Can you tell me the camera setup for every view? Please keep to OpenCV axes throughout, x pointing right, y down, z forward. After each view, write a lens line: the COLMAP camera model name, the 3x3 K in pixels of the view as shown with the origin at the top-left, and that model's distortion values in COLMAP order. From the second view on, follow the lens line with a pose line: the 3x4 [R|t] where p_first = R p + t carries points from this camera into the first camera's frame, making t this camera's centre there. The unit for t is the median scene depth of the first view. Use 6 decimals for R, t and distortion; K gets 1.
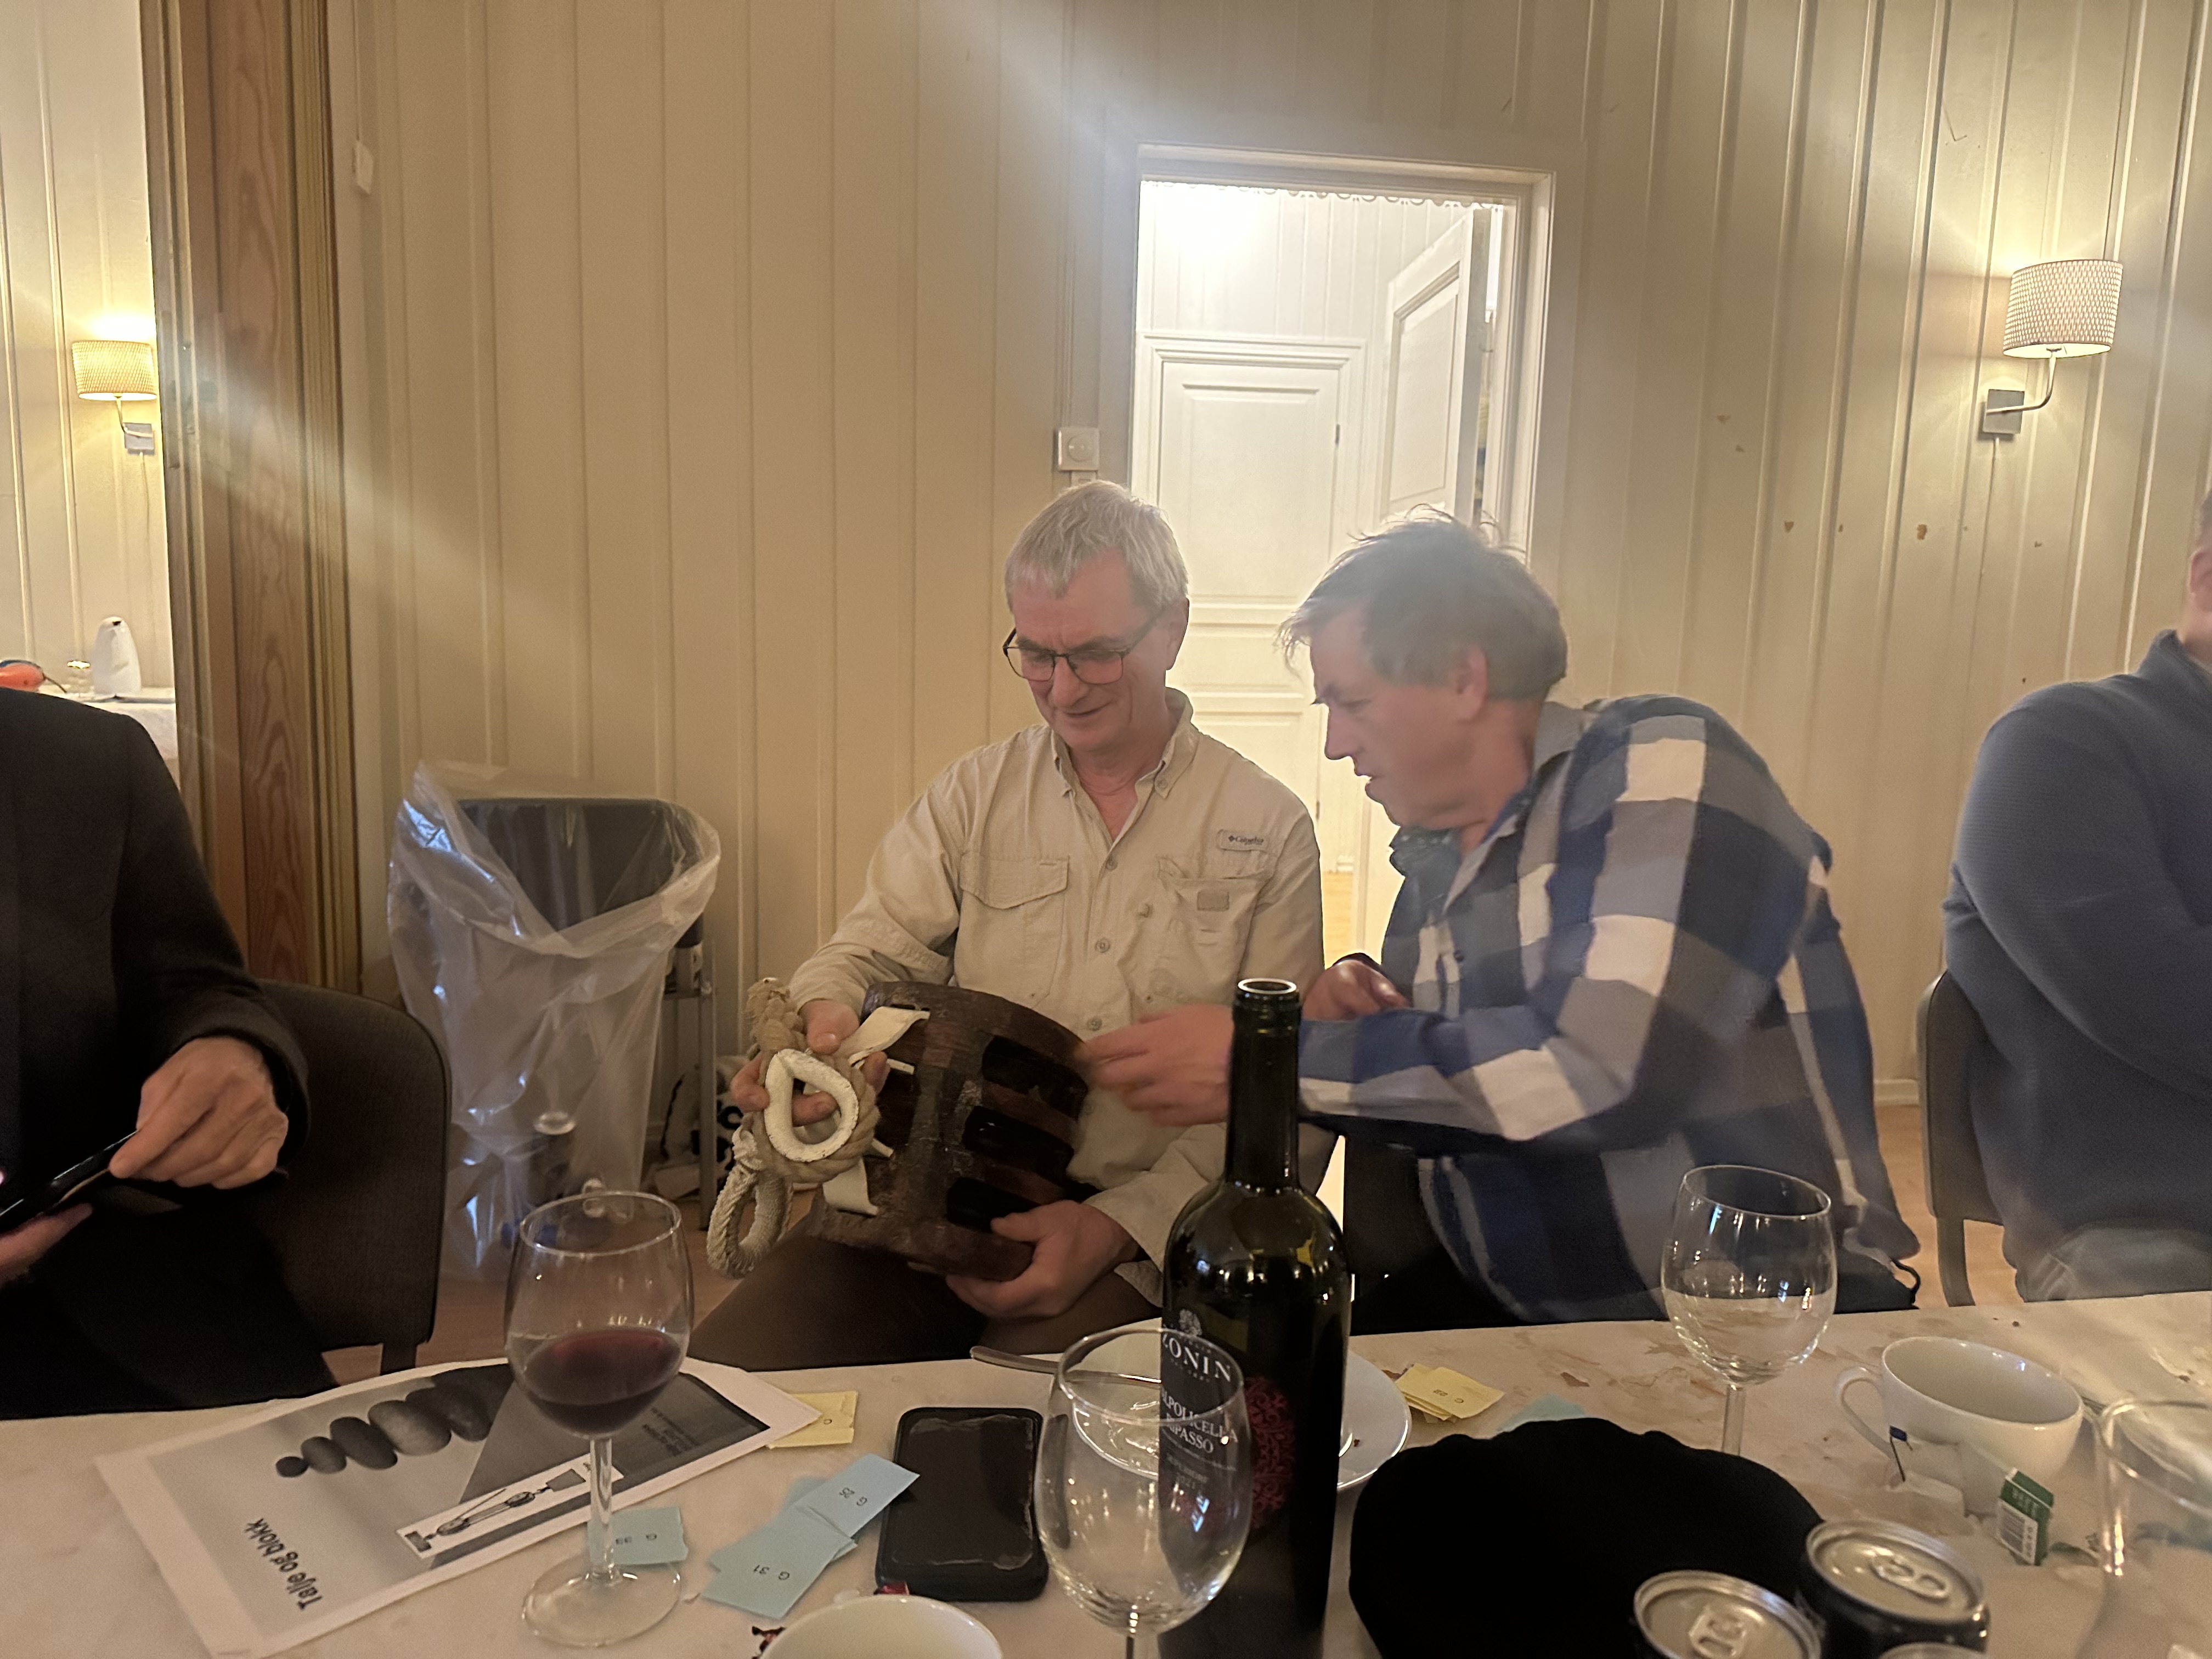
lens RADIAL K [[1576.8, 0, 1099.6], [0, 1576.8, 834.6], [0, 0, 1]] dist [0.062369, -0.076418]
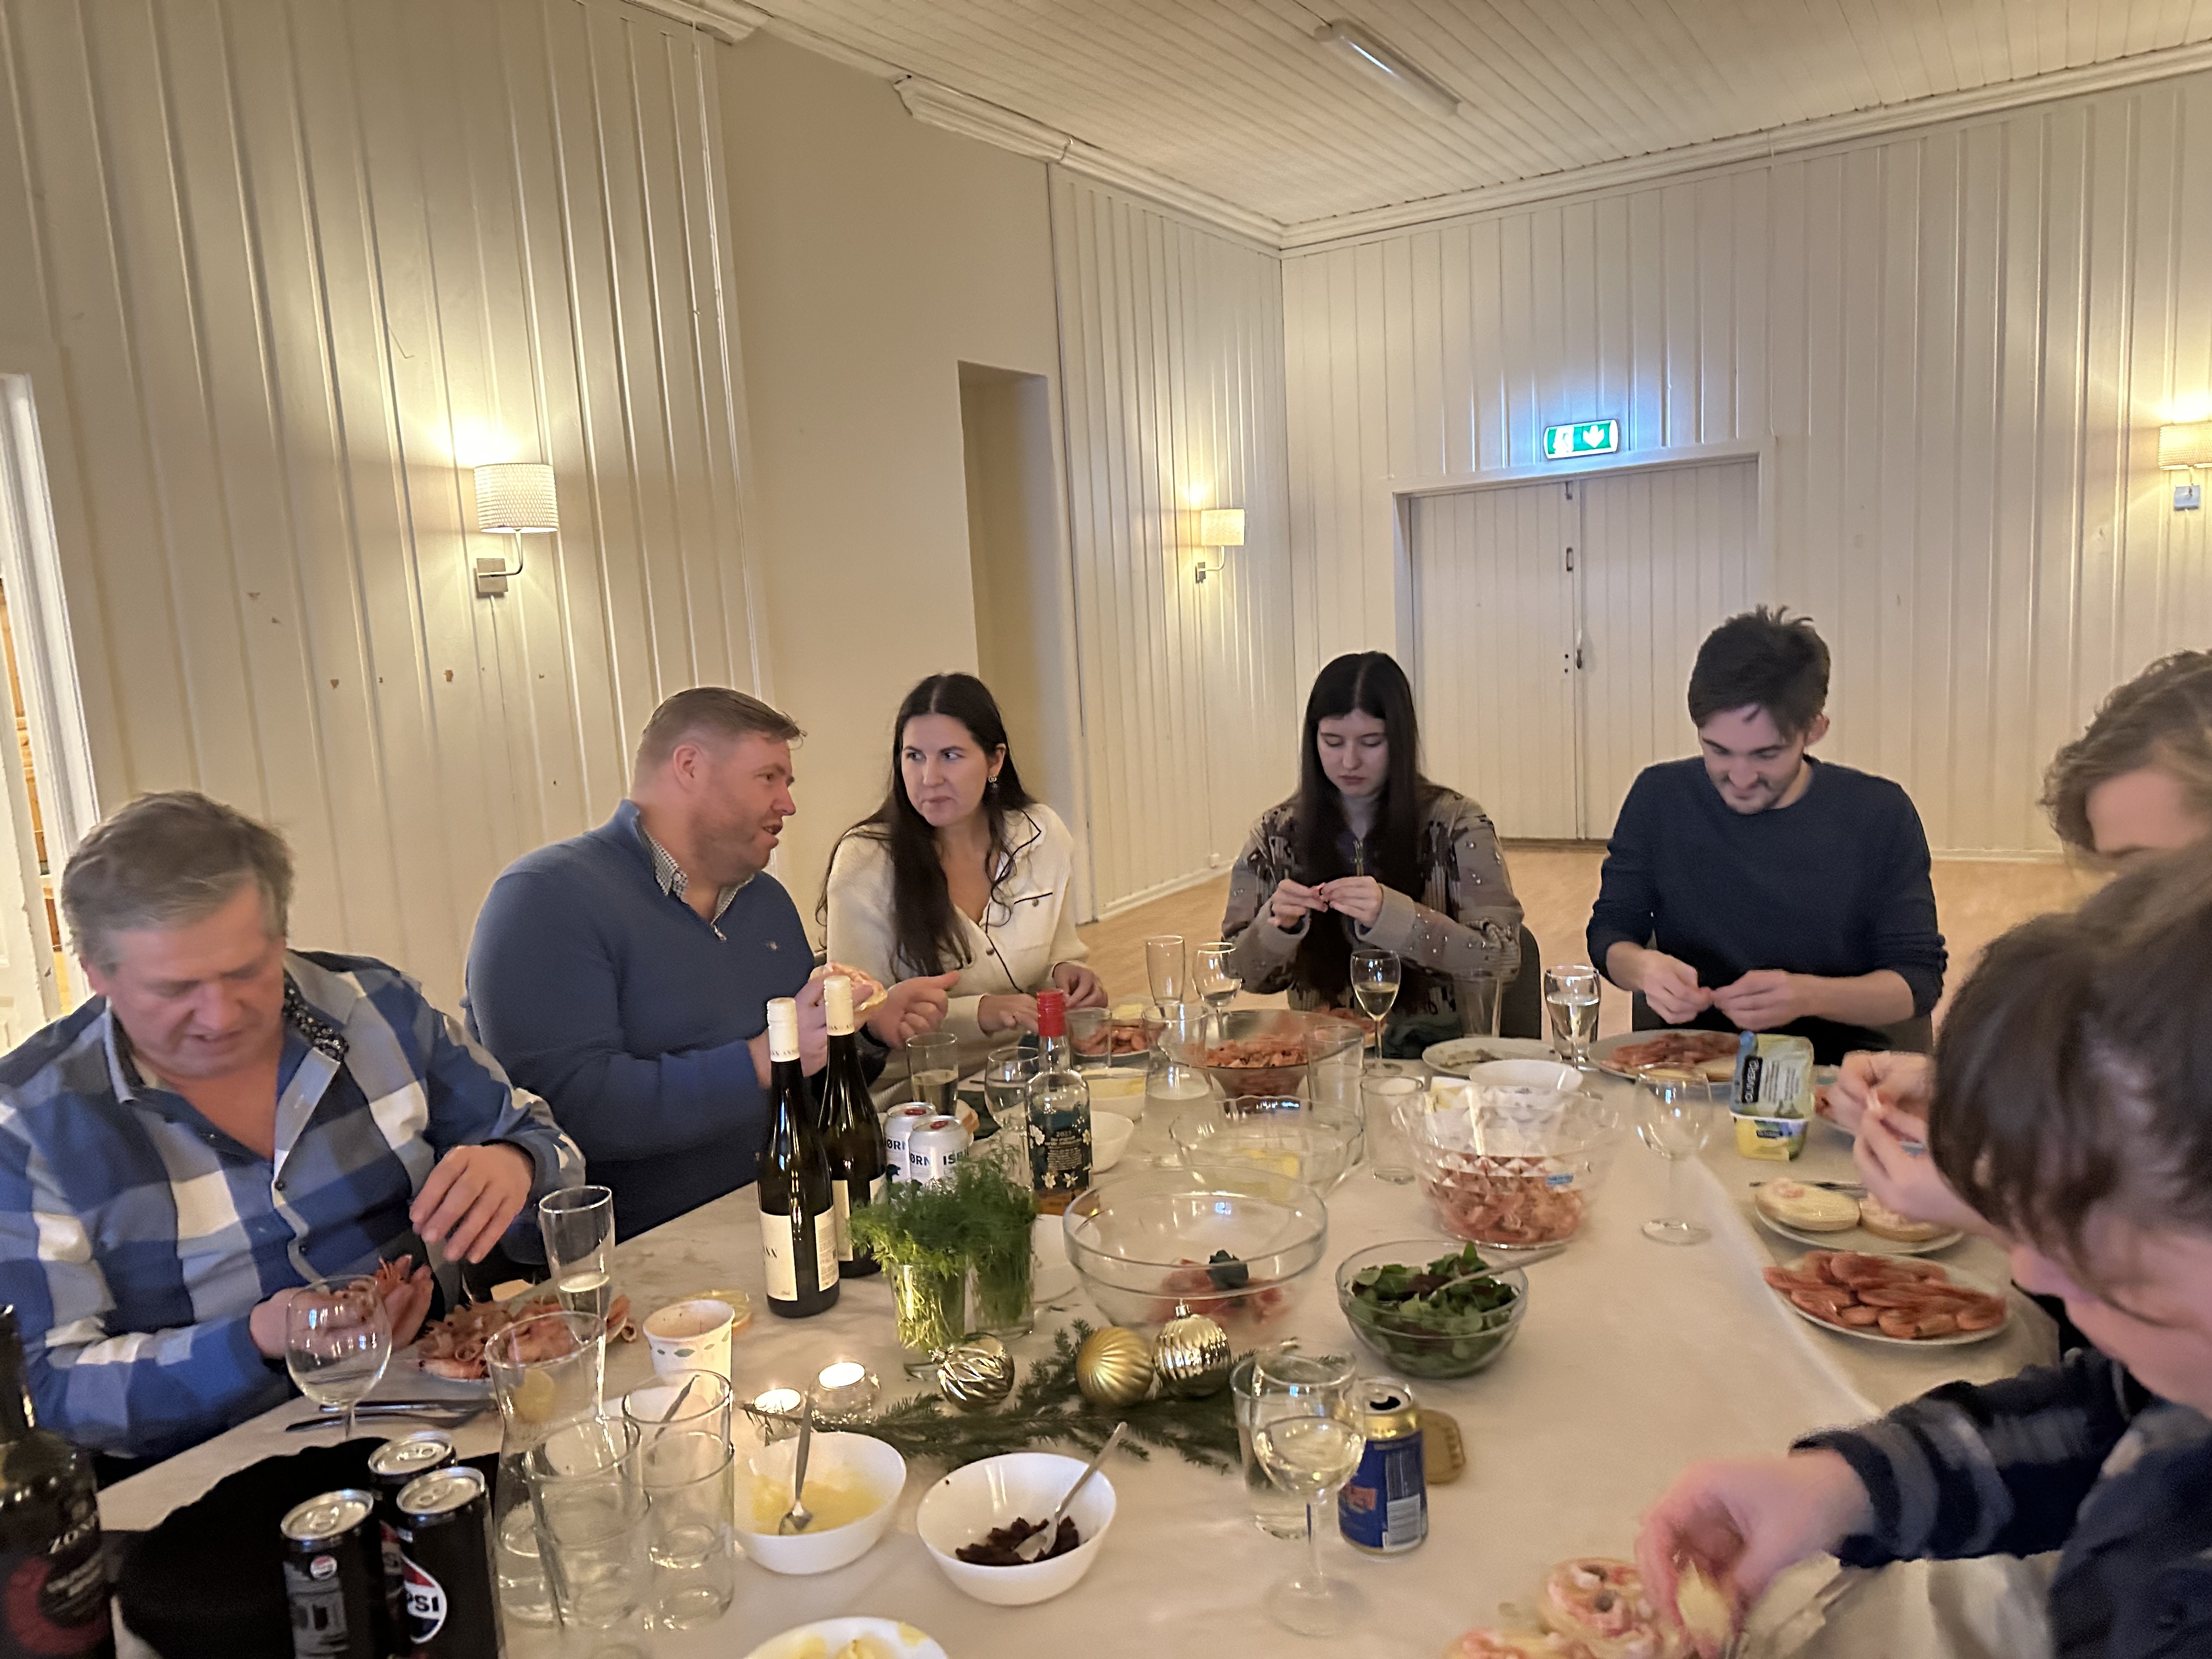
lens RADIAL K [[1576.8, 0, 1067.5], [0, 1576.8, 801.7], [0, 0, 1]] dist [0.062369, -0.076418]
pose [[0.680306, -0.156426, 0.716041, -0.037806], [0.198850, 0.979708, 0.025100, -0.035591], [-0.705437, 0.125309, 0.697607, -0.148604]]
